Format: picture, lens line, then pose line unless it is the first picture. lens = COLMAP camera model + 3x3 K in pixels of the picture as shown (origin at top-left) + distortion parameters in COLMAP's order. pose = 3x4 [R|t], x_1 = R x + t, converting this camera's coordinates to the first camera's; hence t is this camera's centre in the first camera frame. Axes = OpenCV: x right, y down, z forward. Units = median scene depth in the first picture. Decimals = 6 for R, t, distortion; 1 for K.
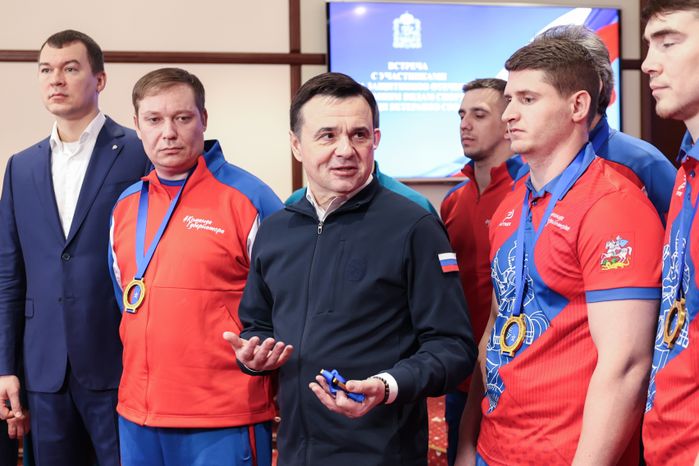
lens RADIAL K [[681.1, 0, 349.3], [0, 681.1, 222.9], [0, 0, 1]] dist [-0.018527, -0.006955]
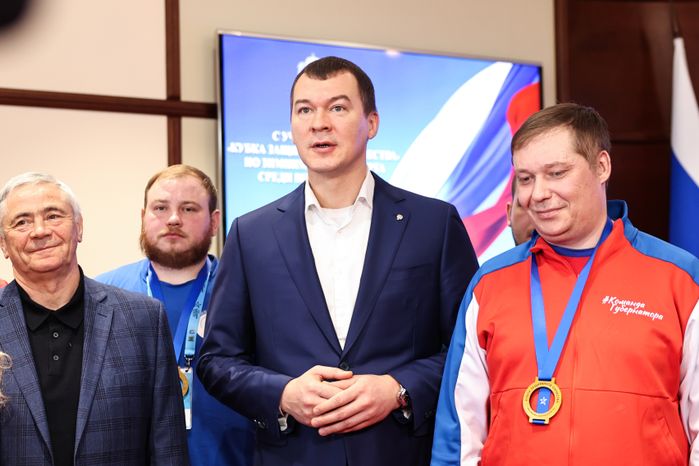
lens RADIAL K [[946.8, 0, 349.5], [0, 946.8, 233.0], [0, 0, 1]] dist [-0.128723, 0.057394]
pose [[0.974159, 0.018400, 0.225113, -0.623422], [0.007308, 0.993586, -0.112841, 0.028904], [-0.225745, 0.111570, 0.967776, 0.001666]]
